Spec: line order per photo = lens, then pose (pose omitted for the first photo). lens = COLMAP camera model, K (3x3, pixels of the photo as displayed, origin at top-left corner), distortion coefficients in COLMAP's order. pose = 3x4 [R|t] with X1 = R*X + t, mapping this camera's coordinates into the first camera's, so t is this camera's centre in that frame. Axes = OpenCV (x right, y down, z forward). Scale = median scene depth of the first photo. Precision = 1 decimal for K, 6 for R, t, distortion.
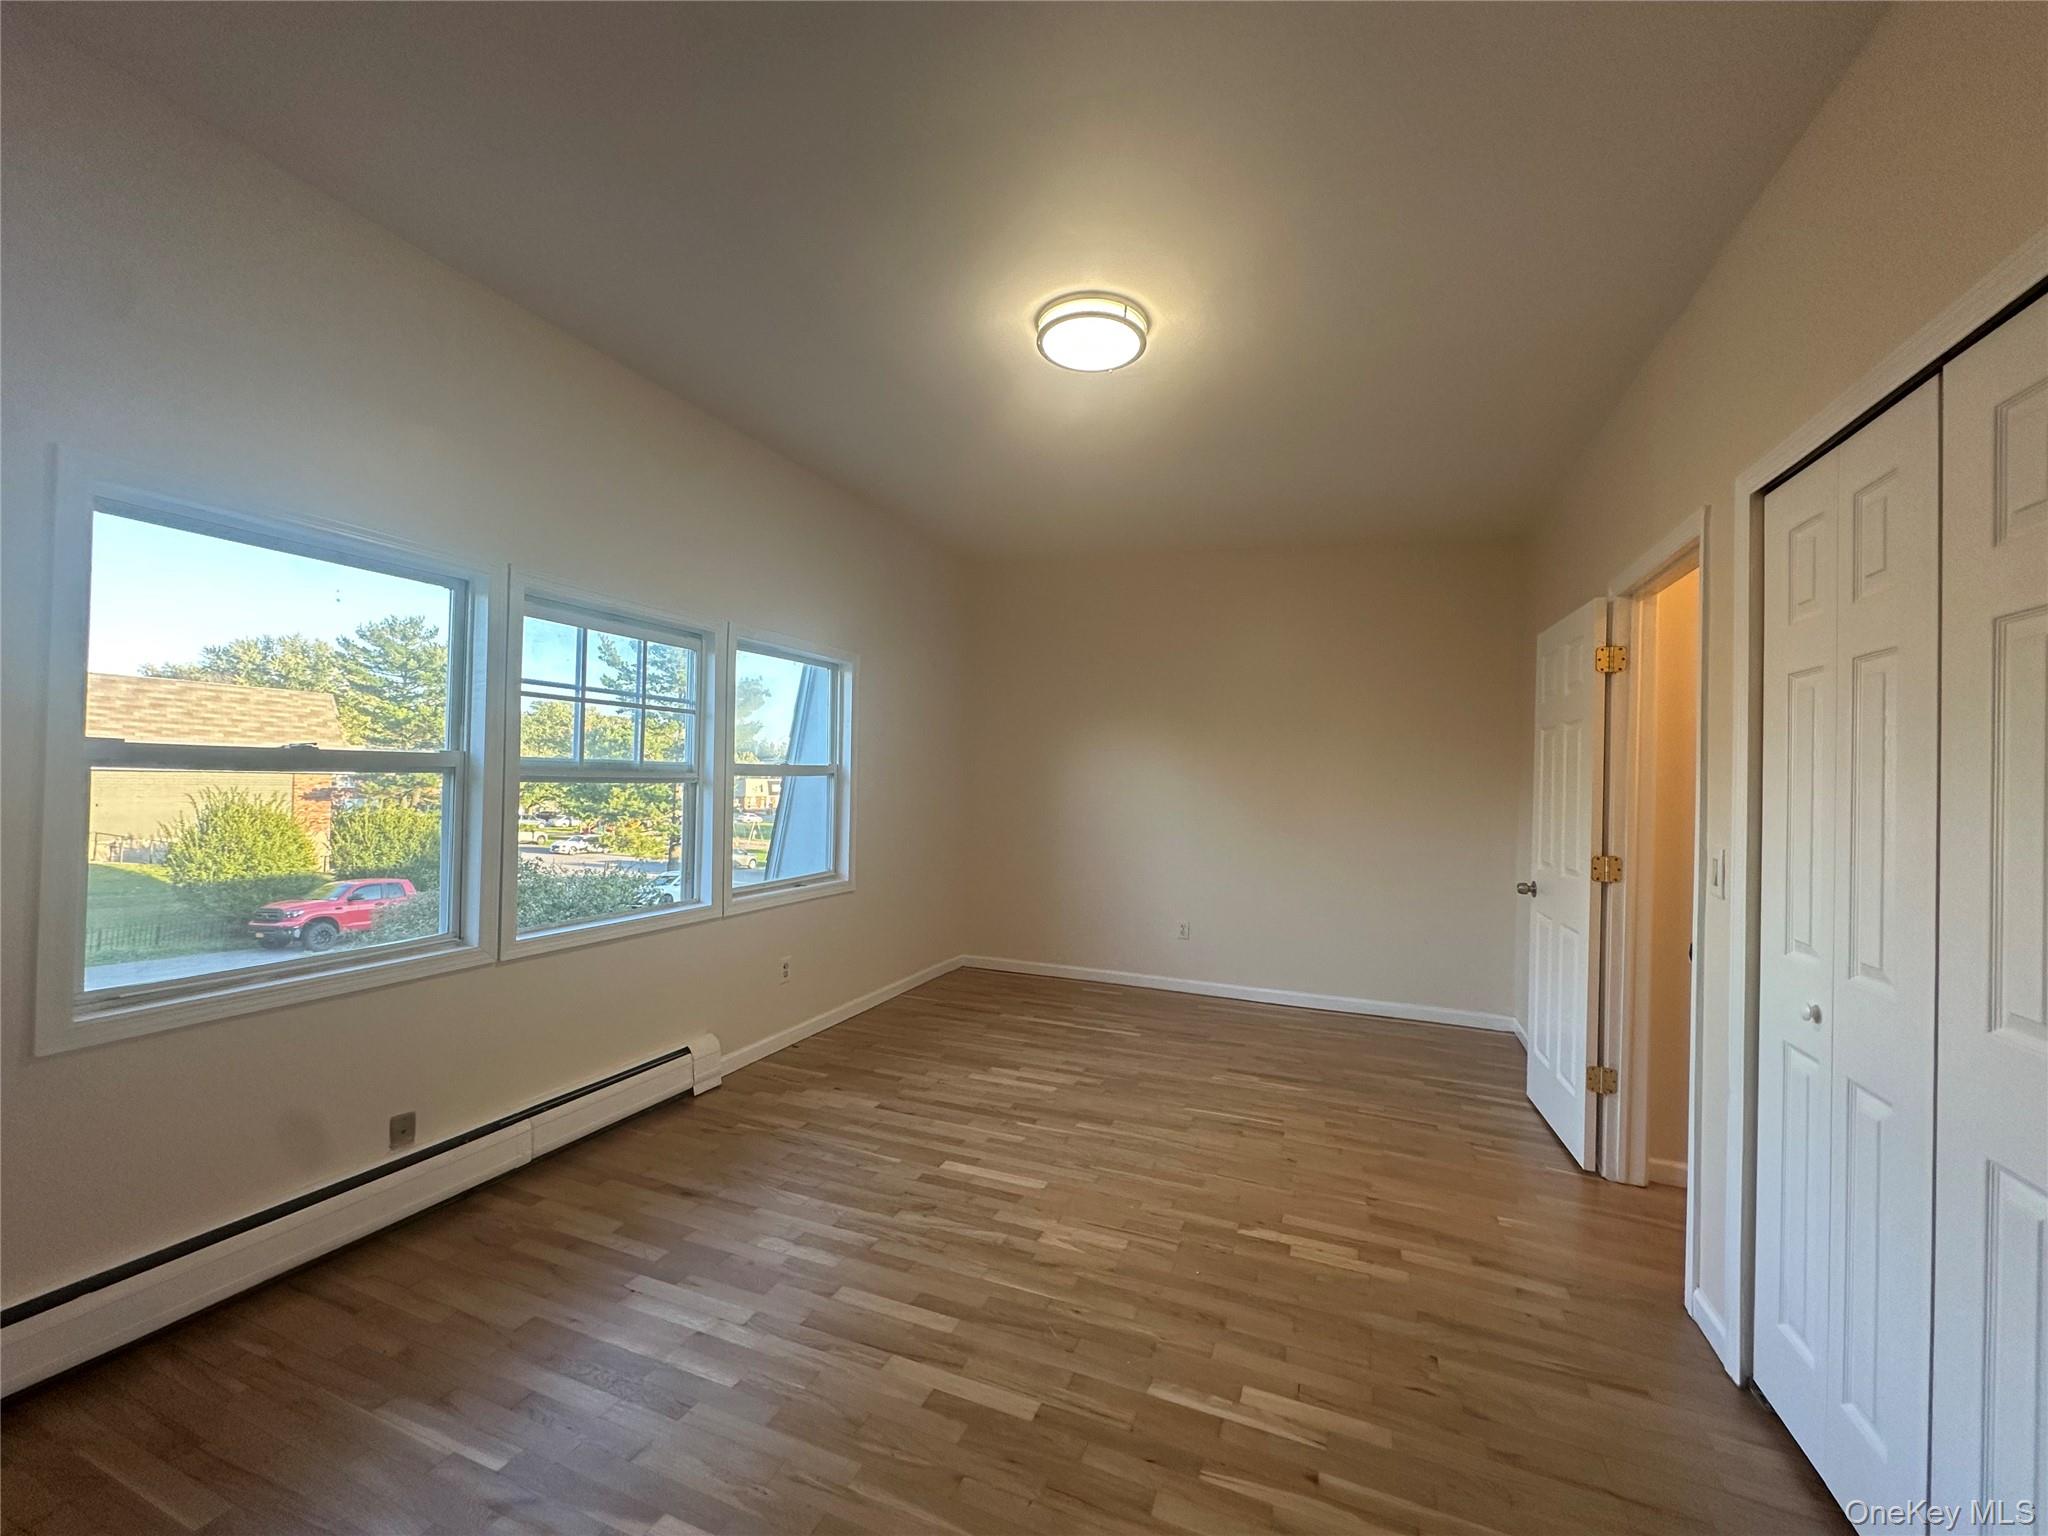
lens RADIAL K [[816.5, 0, 1018.7], [0, 816.5, 776.3], [0, 0, 1]] dist [0.000163, -0.000103]
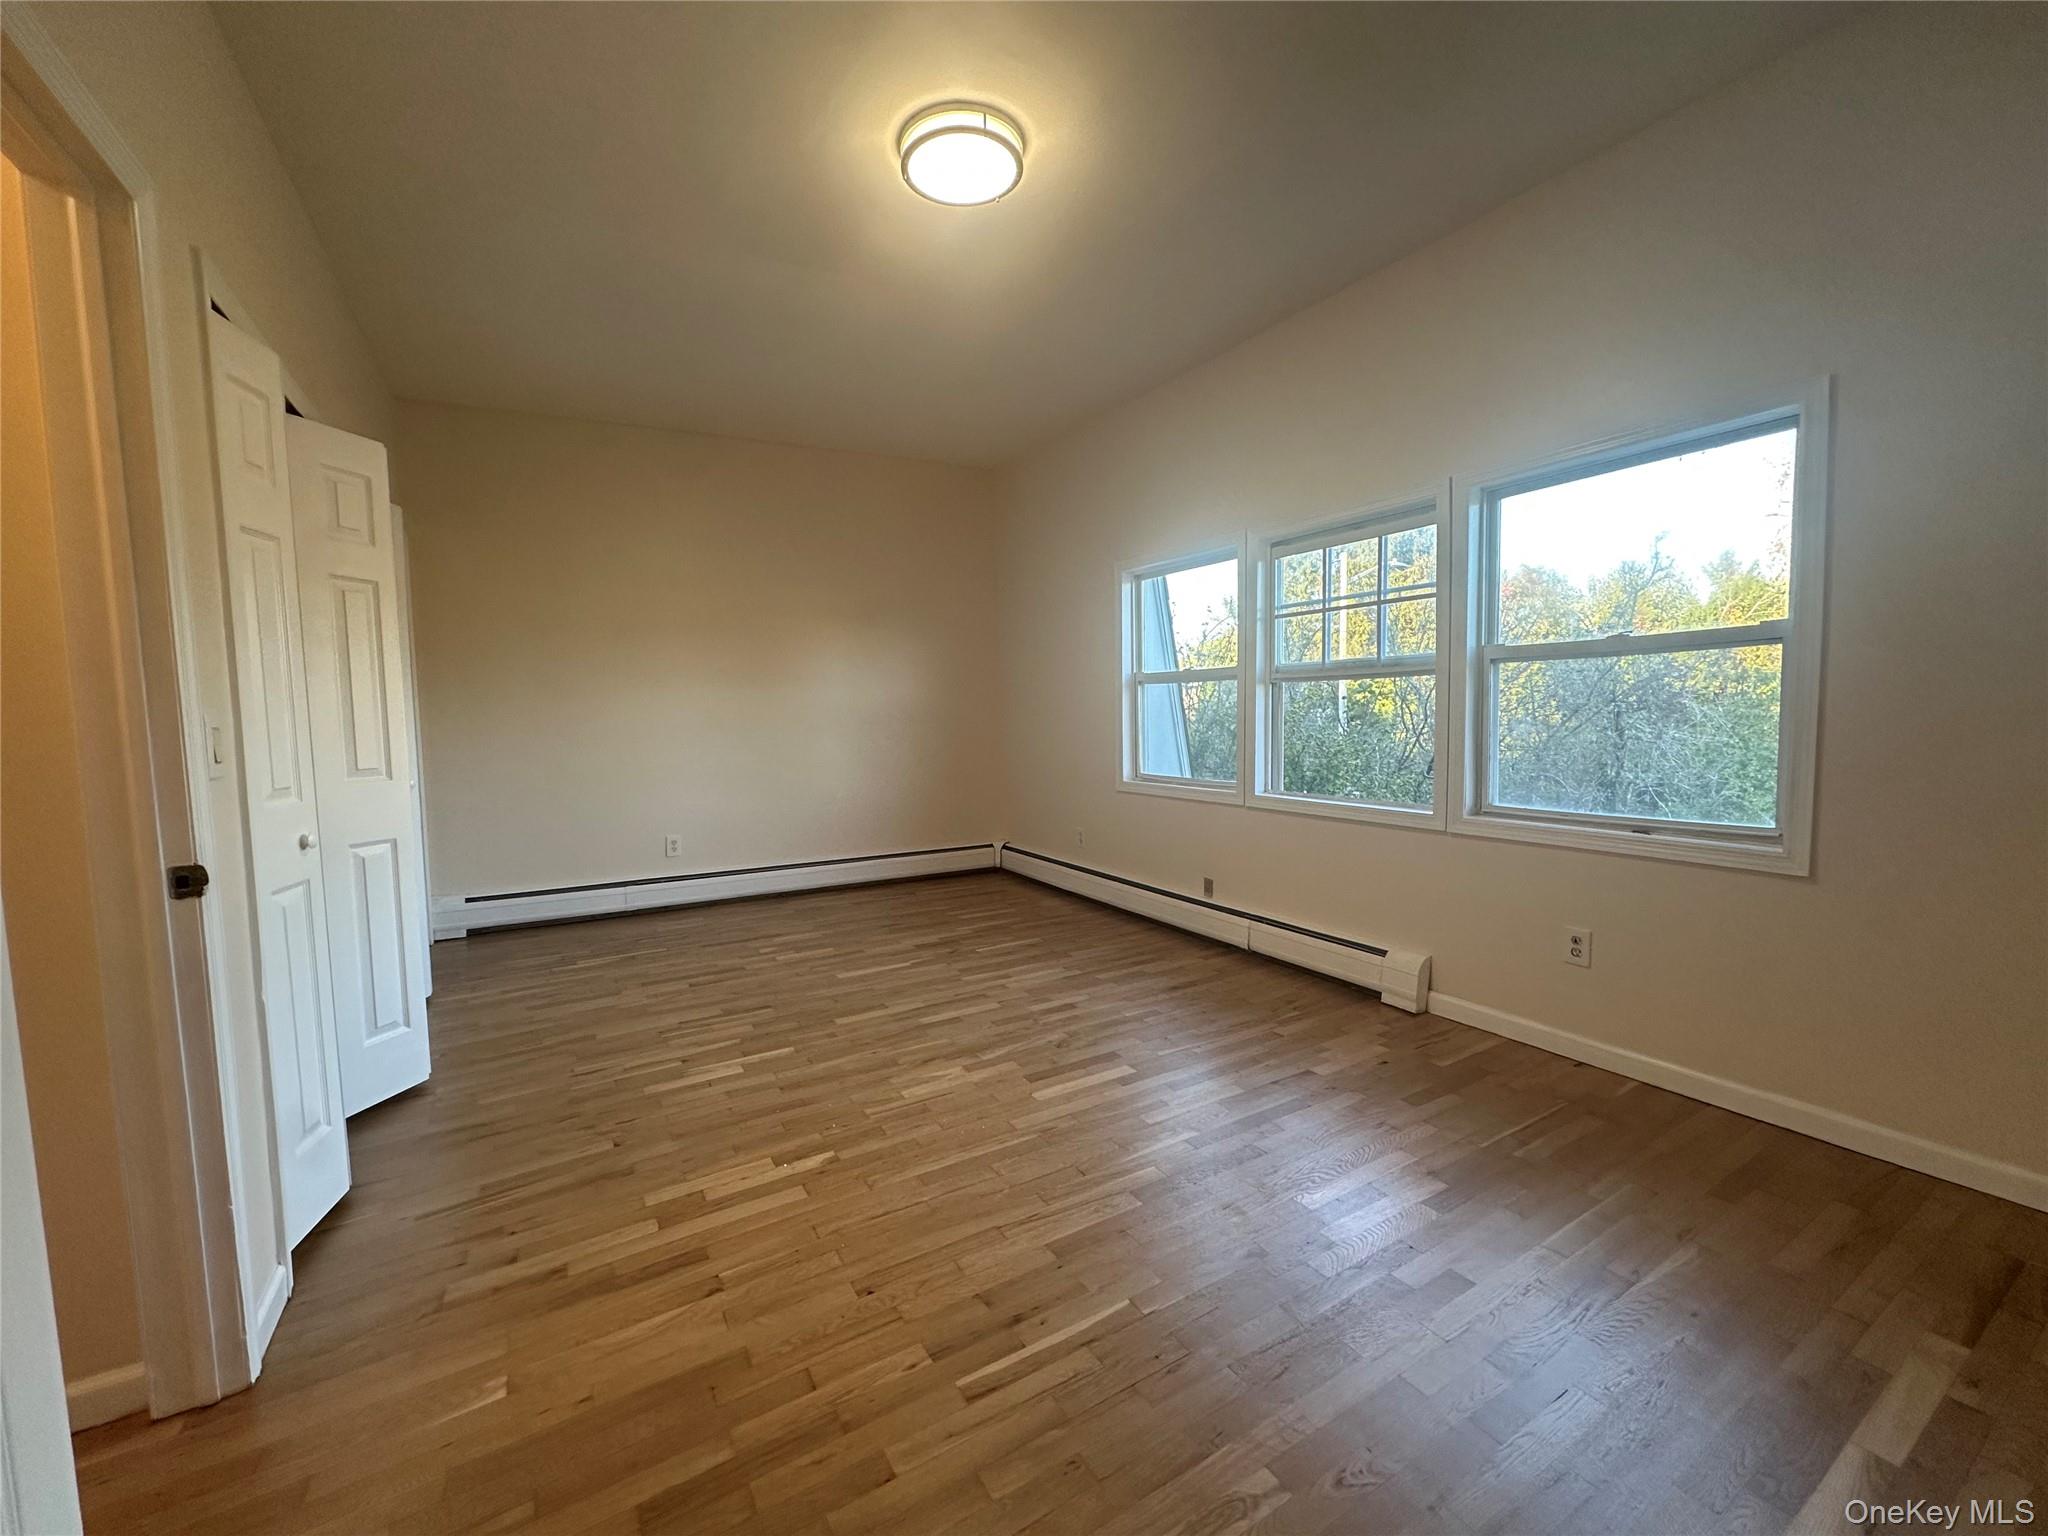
lens RADIAL K [[816.5, 0, 1017.7], [0, 816.5, 764.6], [0, 0, 1]] dist [0.000163, -0.000103]
pose [[-0.600318, 0.040885, -0.798715, 0.831593], [0.004414, 0.998847, 0.047811, 0.088568], [0.799749, 0.025176, -0.599806, 1.660154]]
